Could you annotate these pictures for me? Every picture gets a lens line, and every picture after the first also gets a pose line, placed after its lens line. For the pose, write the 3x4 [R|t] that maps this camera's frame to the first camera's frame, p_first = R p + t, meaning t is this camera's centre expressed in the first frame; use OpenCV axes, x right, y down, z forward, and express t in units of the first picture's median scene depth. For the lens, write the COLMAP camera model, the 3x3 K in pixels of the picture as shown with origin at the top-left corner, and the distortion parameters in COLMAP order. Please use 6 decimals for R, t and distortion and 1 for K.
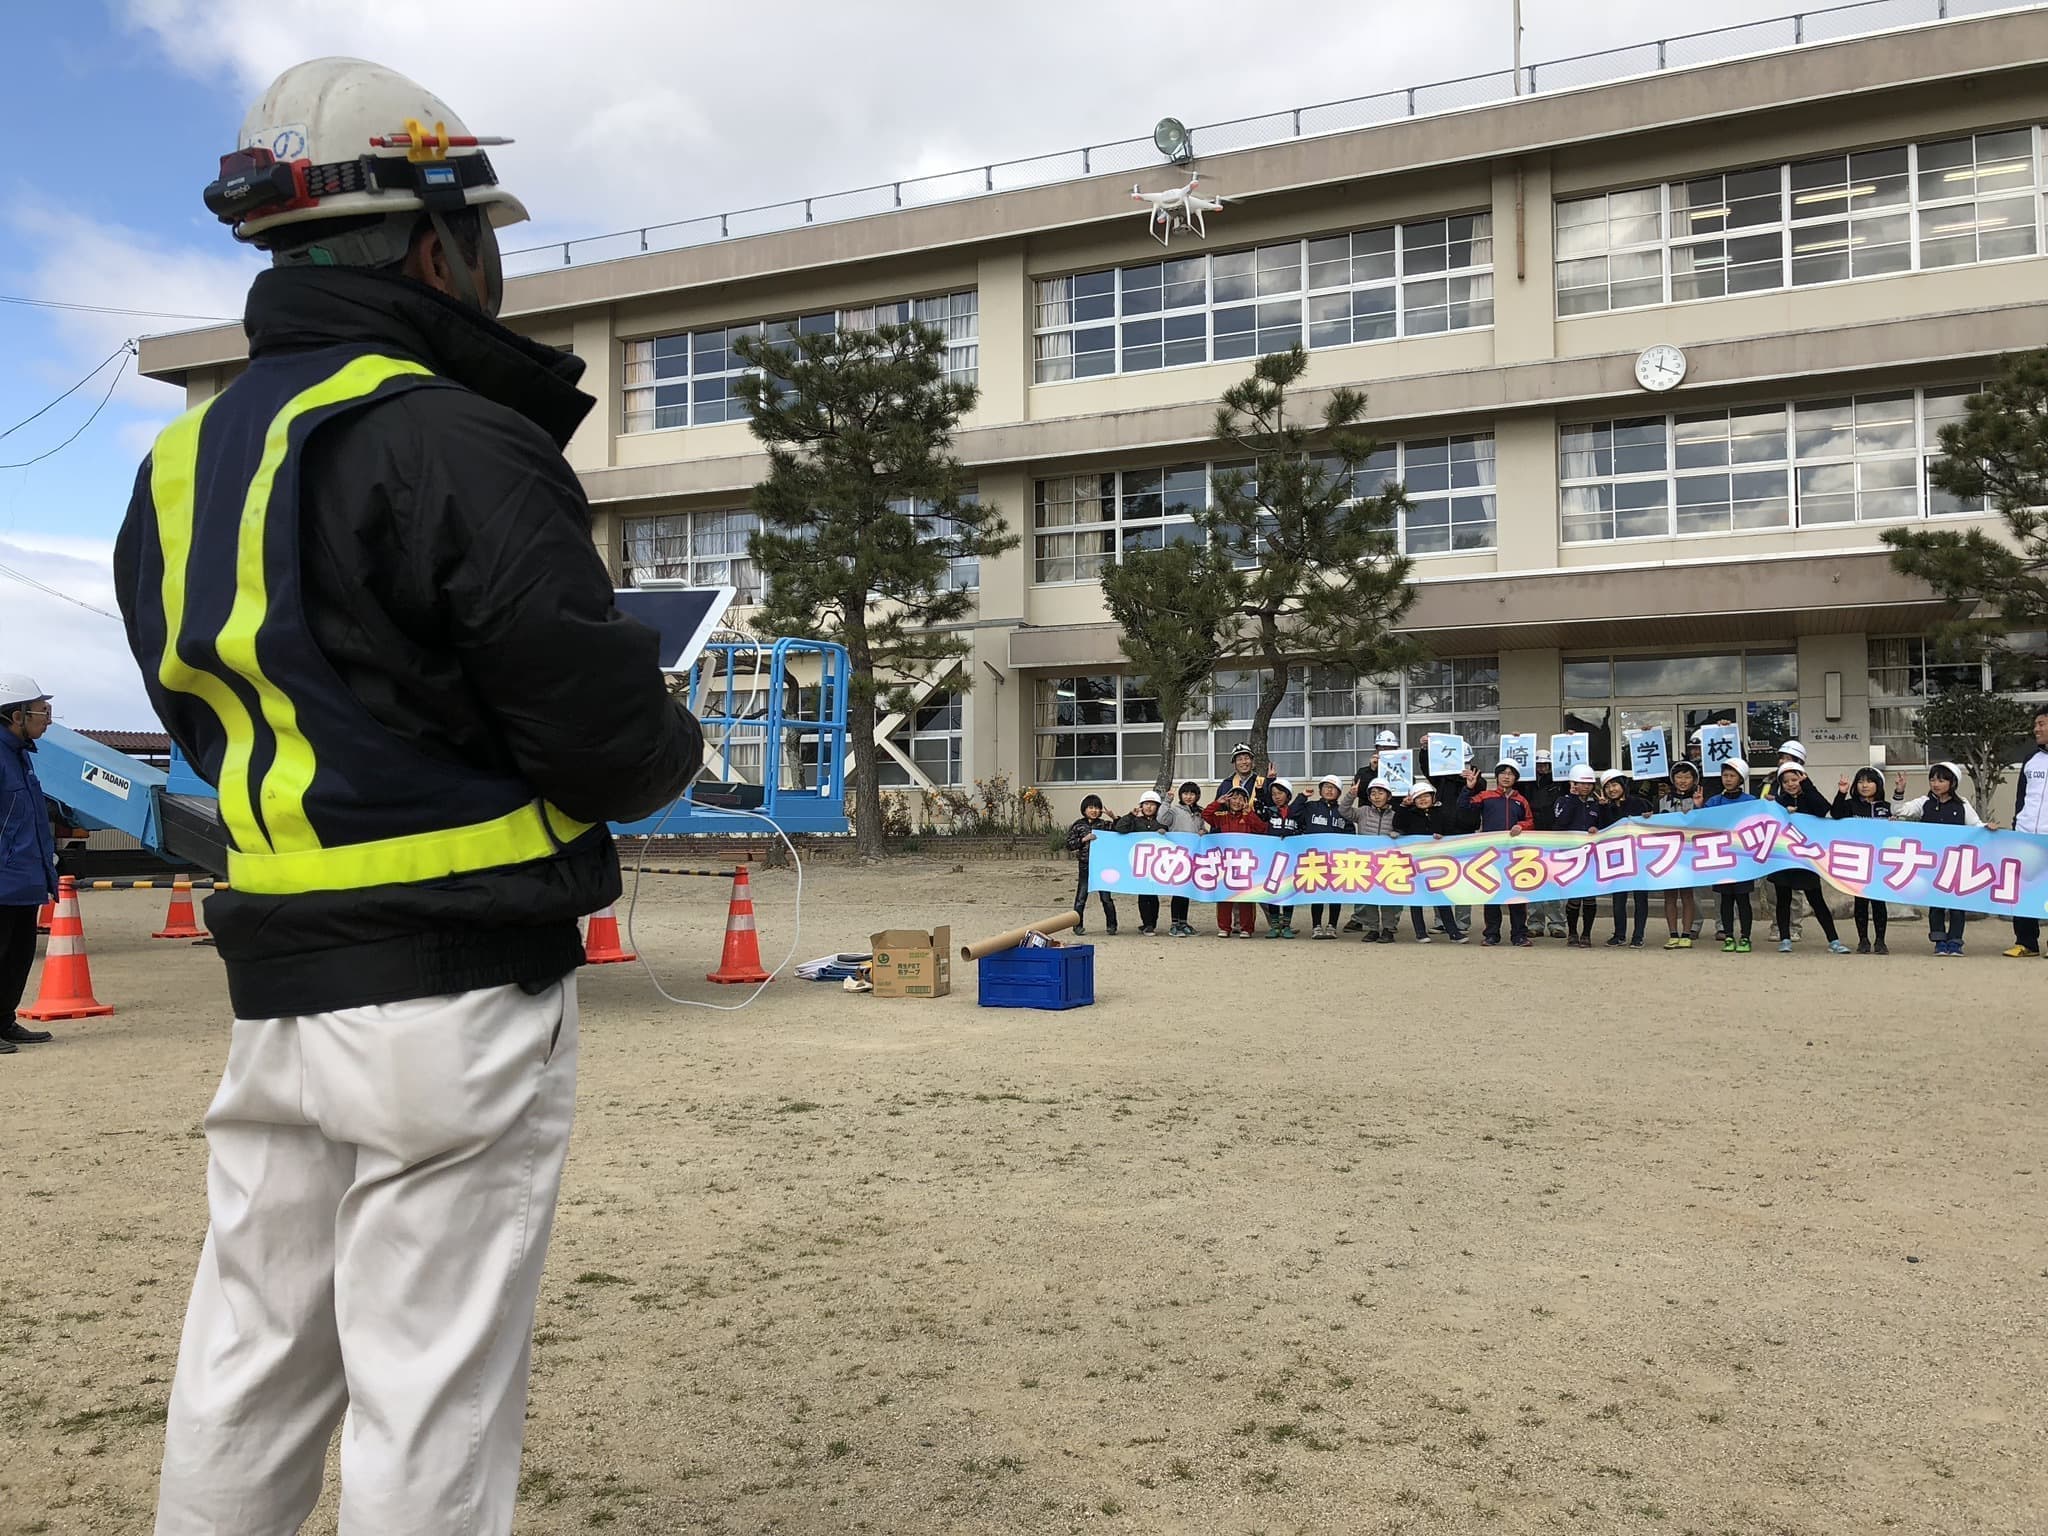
lens RADIAL K [[1648.5, 0, 1024.0], [0, 1648.5, 768.0], [0, 0, 1]] dist [0.017451, 0.006477]
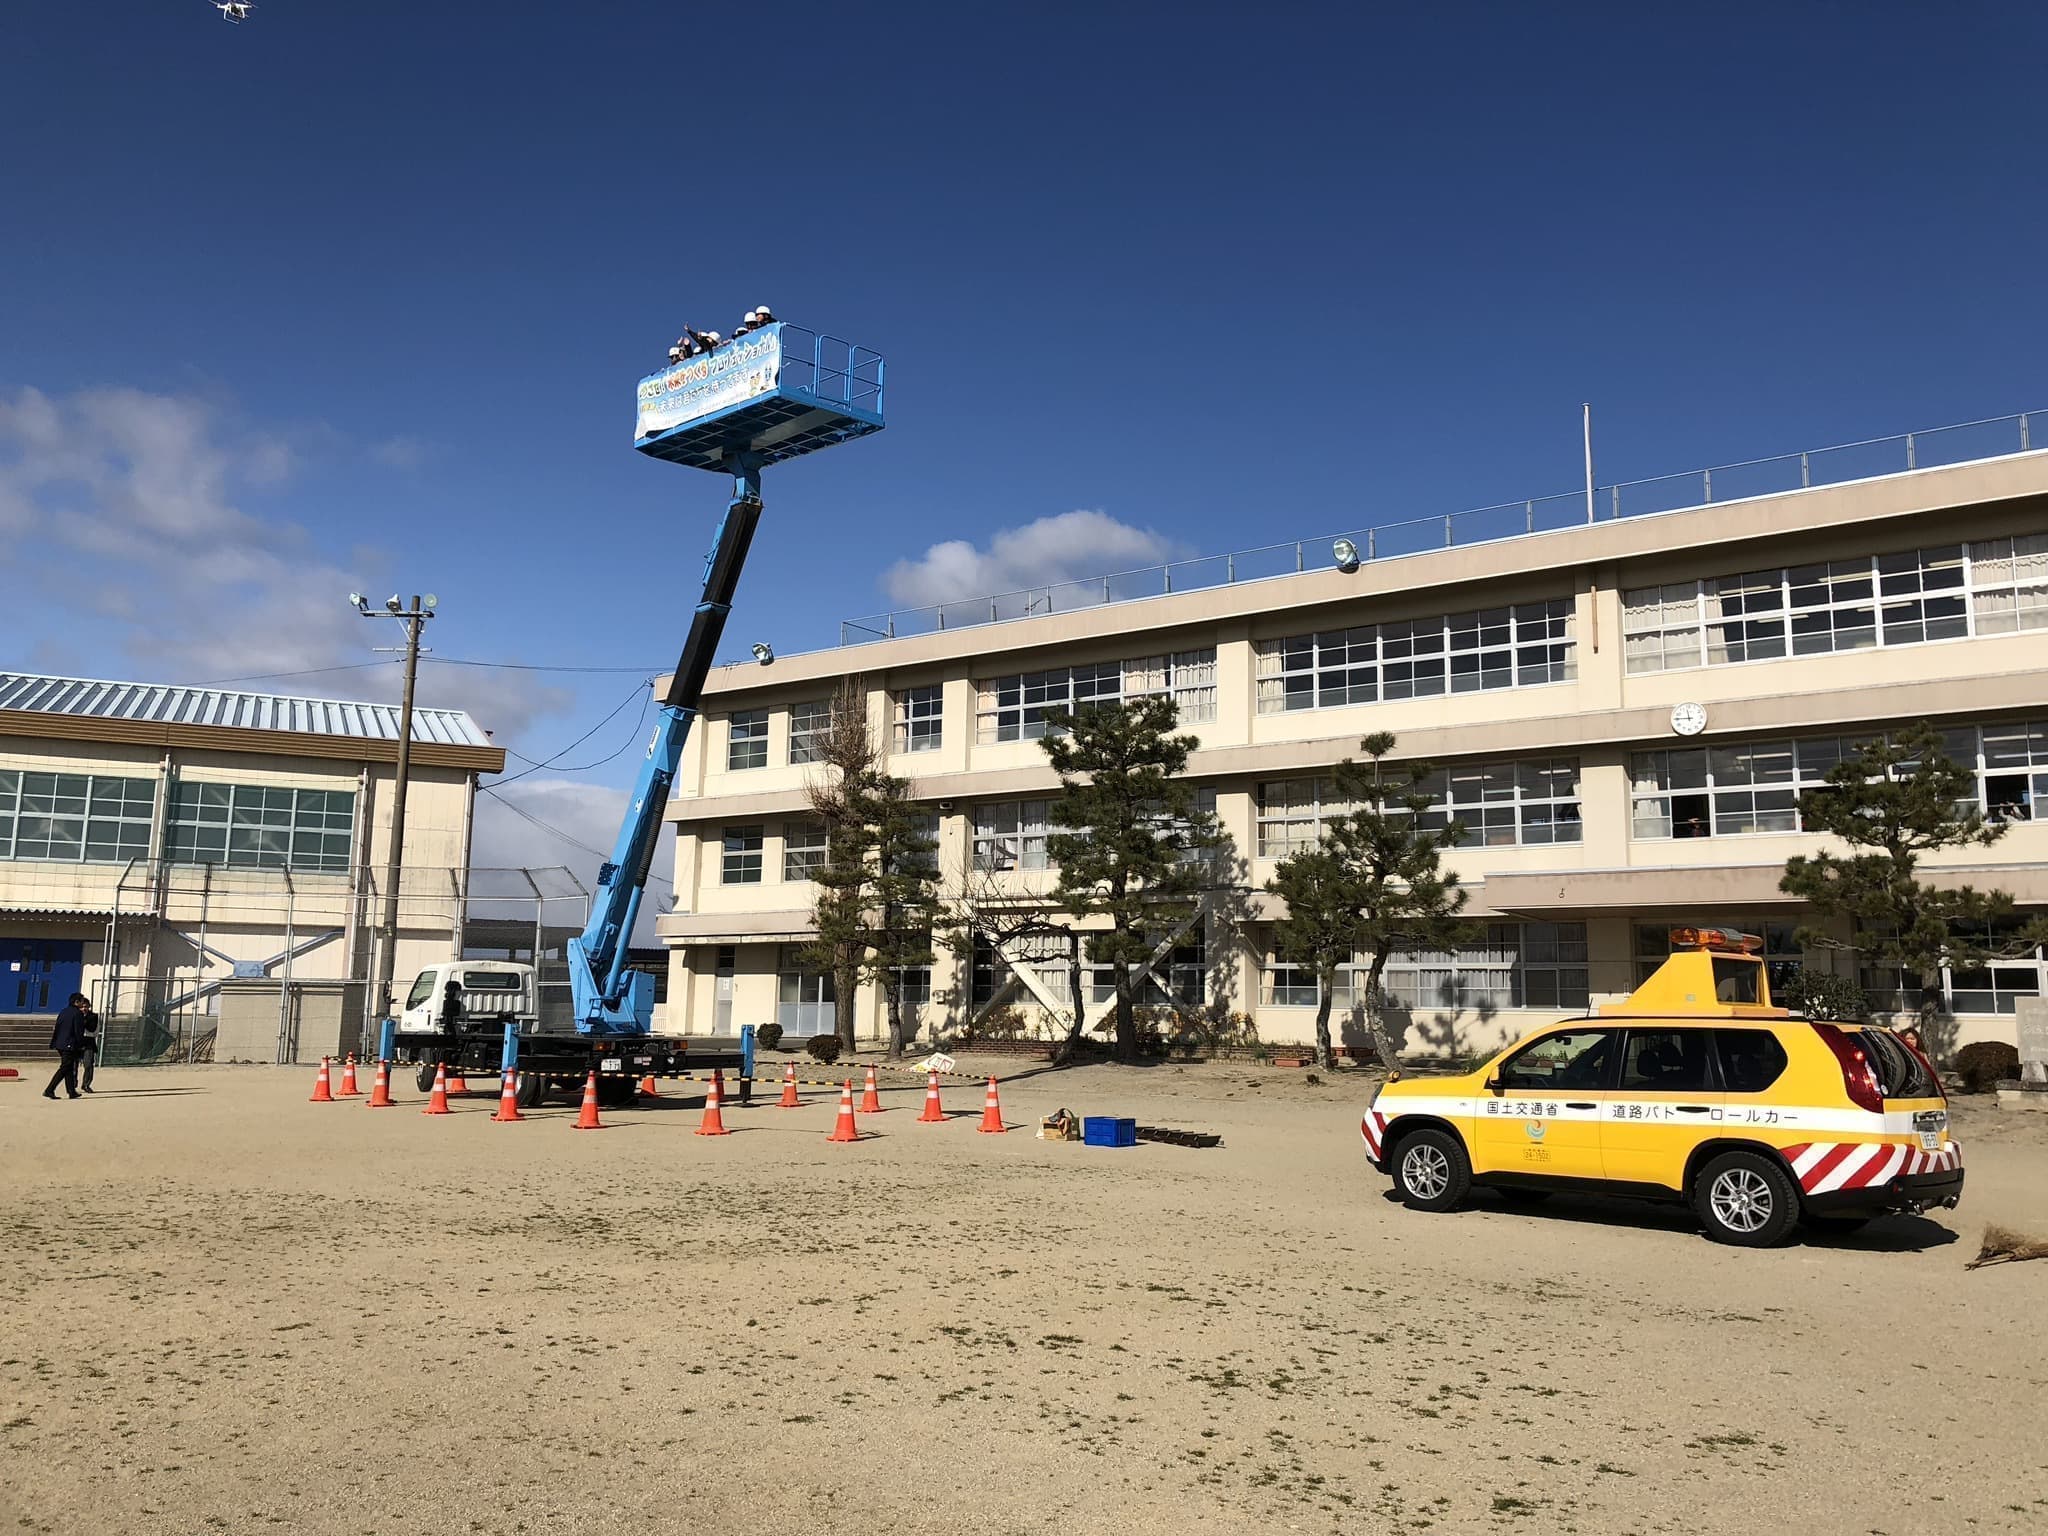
lens RADIAL K [[1648.5, 0, 1024.0], [0, 1648.5, 768.0], [0, 0, 1]] dist [0.017451, 0.006477]
pose [[0.972855, -0.011553, -0.231127, 0.154410], [-0.013236, 0.994340, -0.105414, -0.044870], [0.231037, 0.105611, 0.967196, -0.439434]]
